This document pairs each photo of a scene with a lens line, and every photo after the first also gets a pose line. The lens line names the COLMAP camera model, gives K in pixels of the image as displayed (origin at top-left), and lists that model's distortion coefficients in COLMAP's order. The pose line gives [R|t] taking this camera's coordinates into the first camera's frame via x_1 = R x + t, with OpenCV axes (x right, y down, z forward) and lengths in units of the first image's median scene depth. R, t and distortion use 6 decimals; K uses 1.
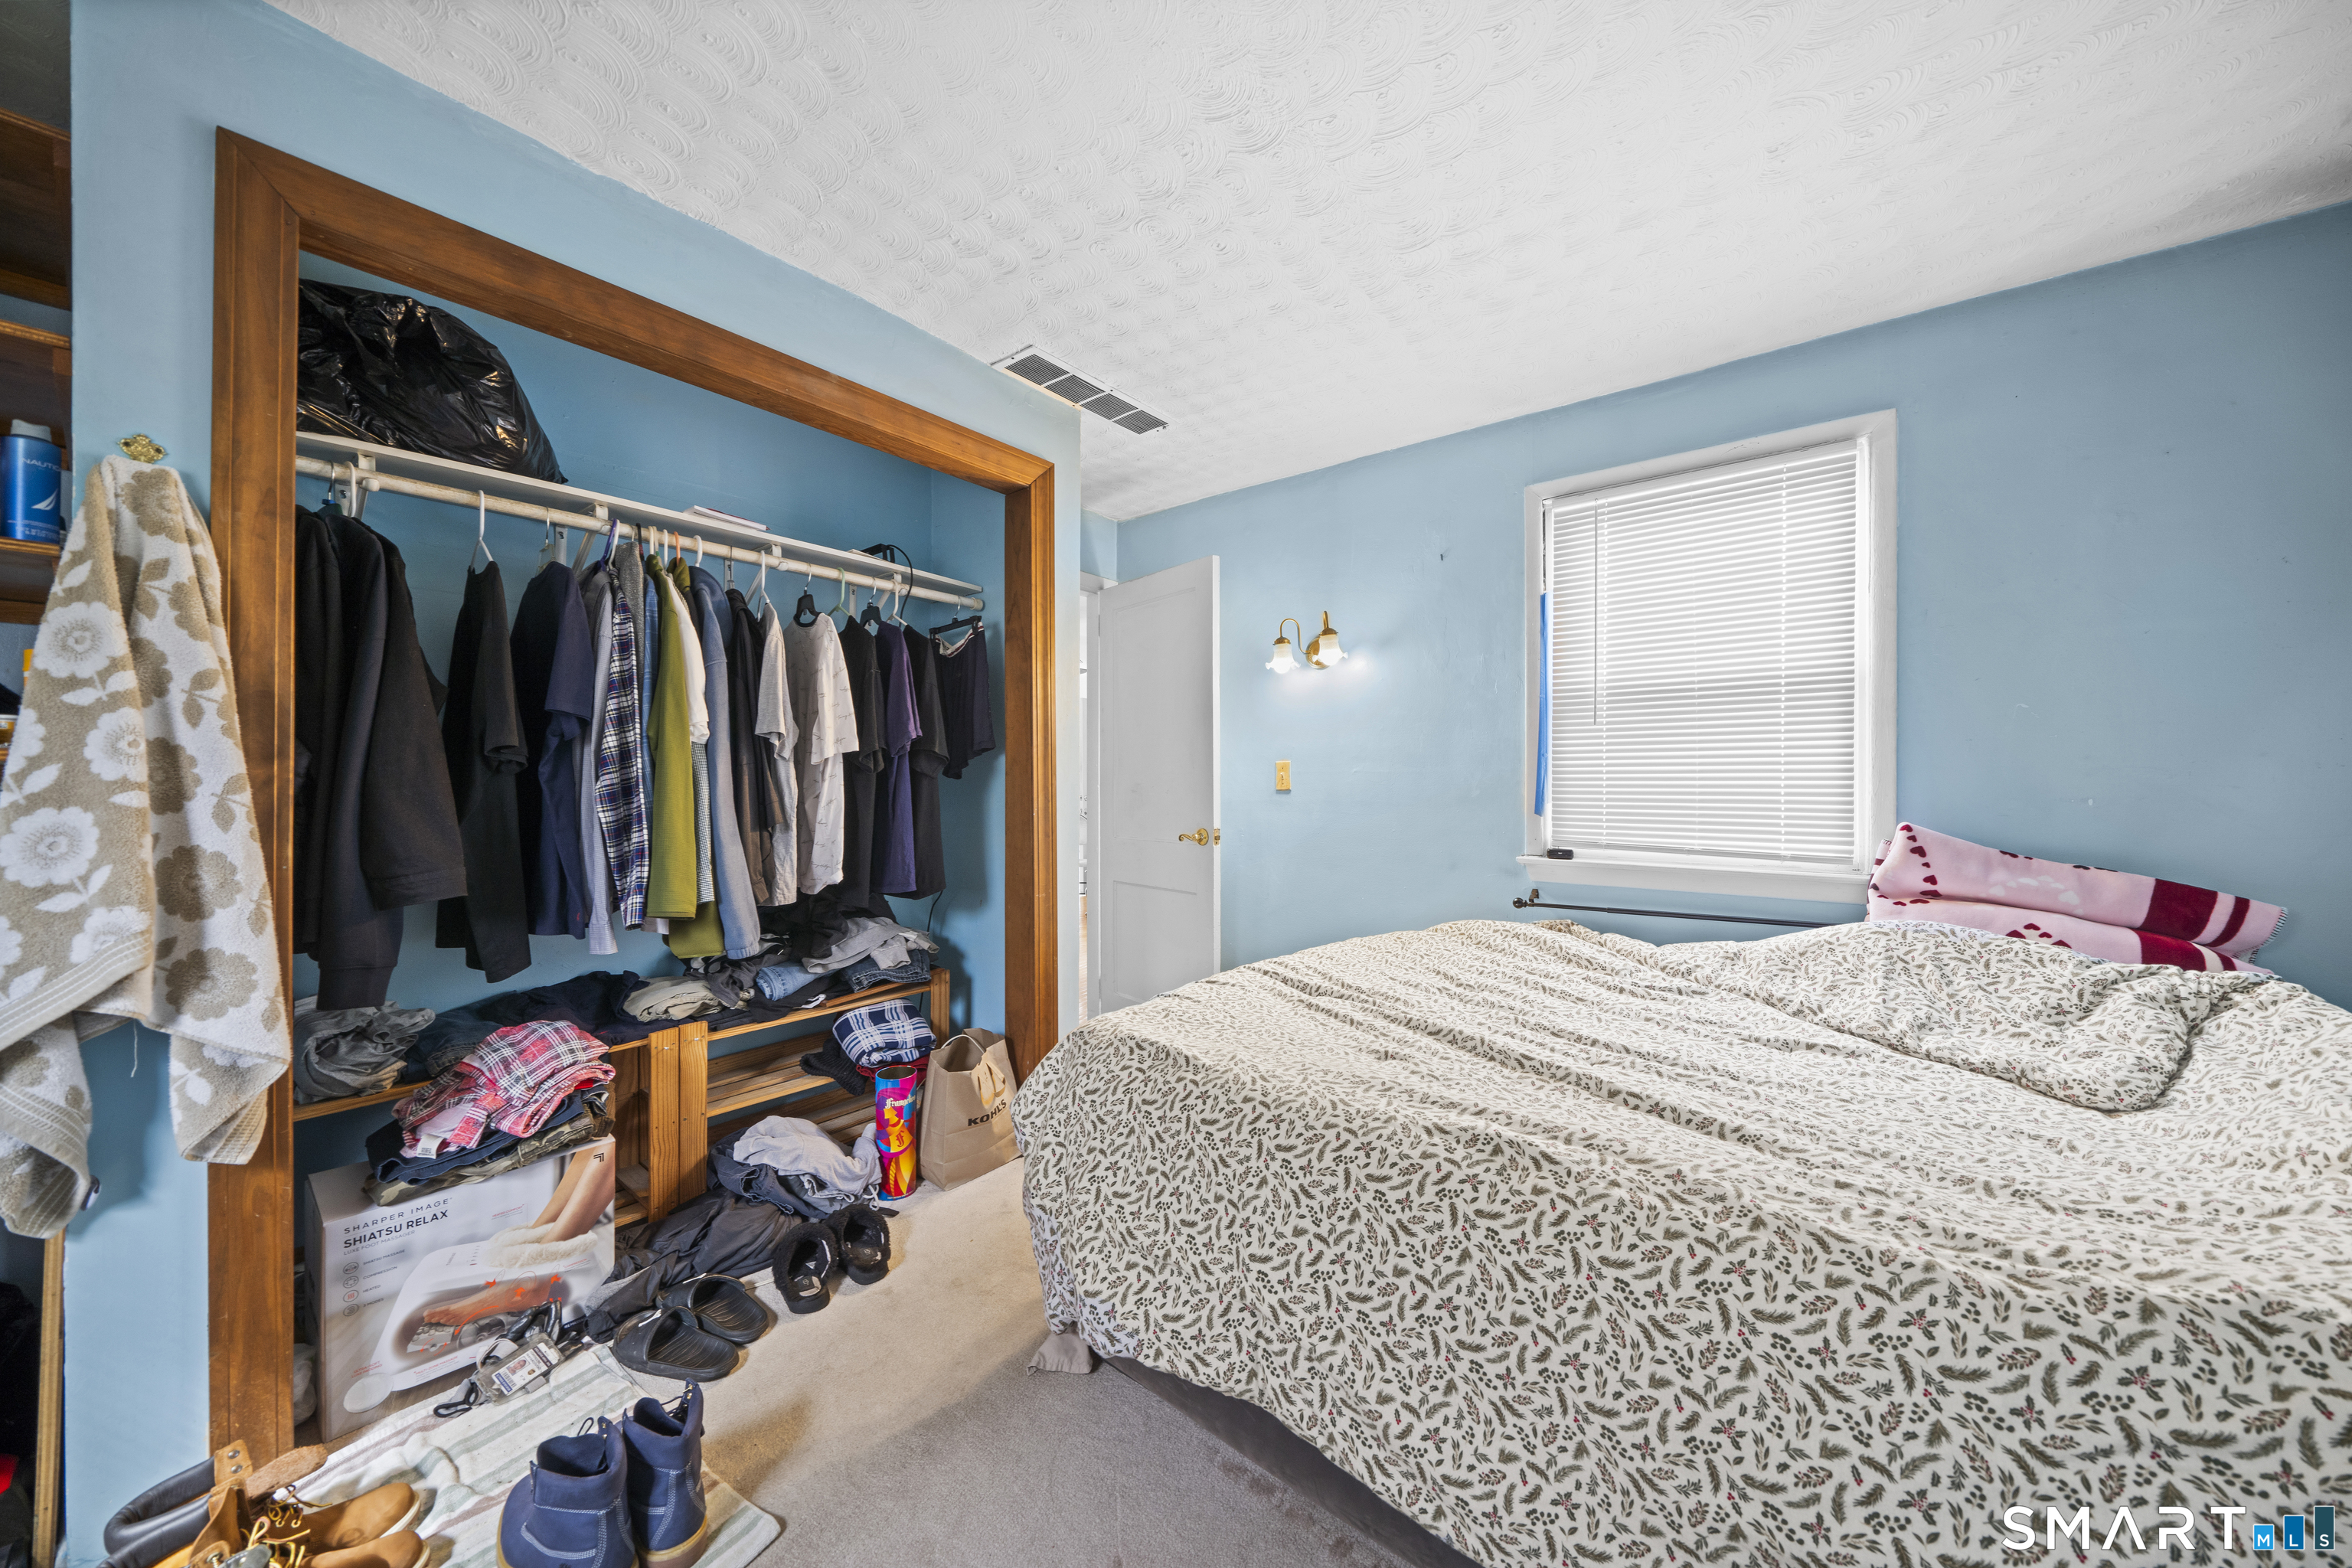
lens RADIAL K [[823.3, 0, 1176.0], [0, 823.3, 784.0], [0, 0, 1]] dist [0.001284, 0.000093]
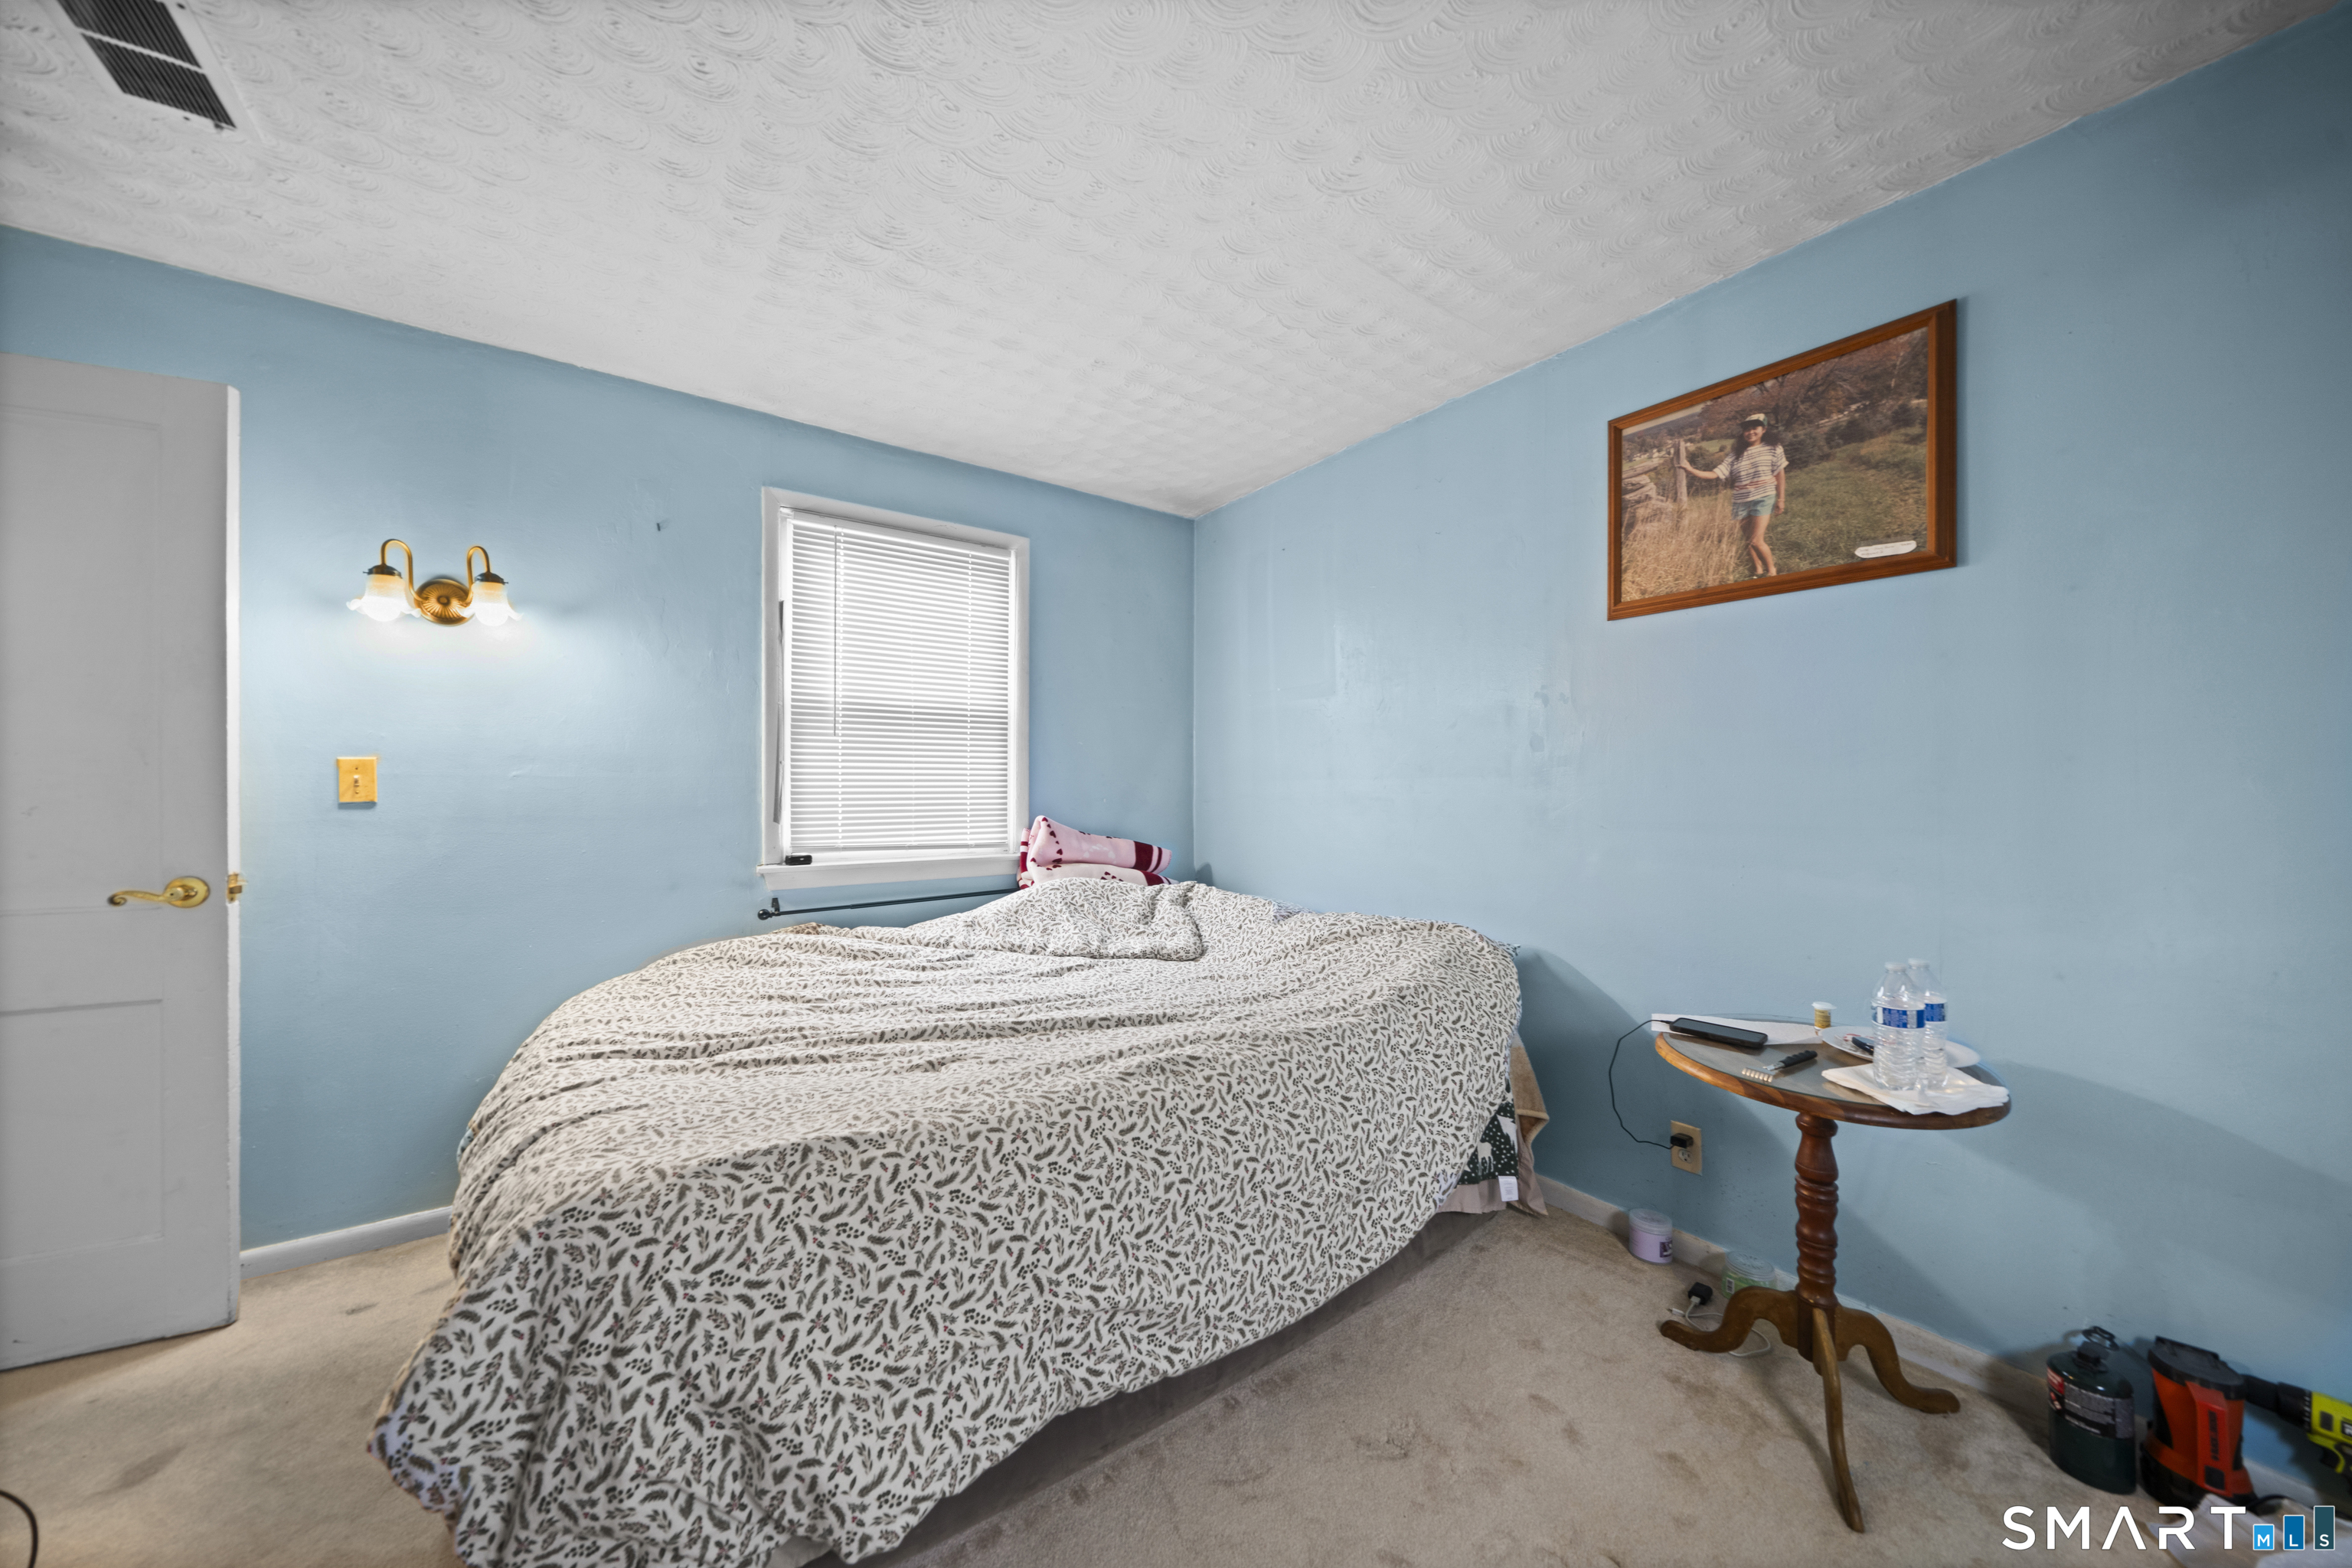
lens RADIAL K [[810.1, 0, 1173.0], [0, 810.1, 798.2], [0, 0, 1]] dist [-0.006148, 0.000007]
pose [[0.266582, -0.012121, 0.963736, -0.479437], [0.003081, 0.999927, 0.011724, -0.002696], [-0.963807, -0.000156, 0.266600, 0.362402]]
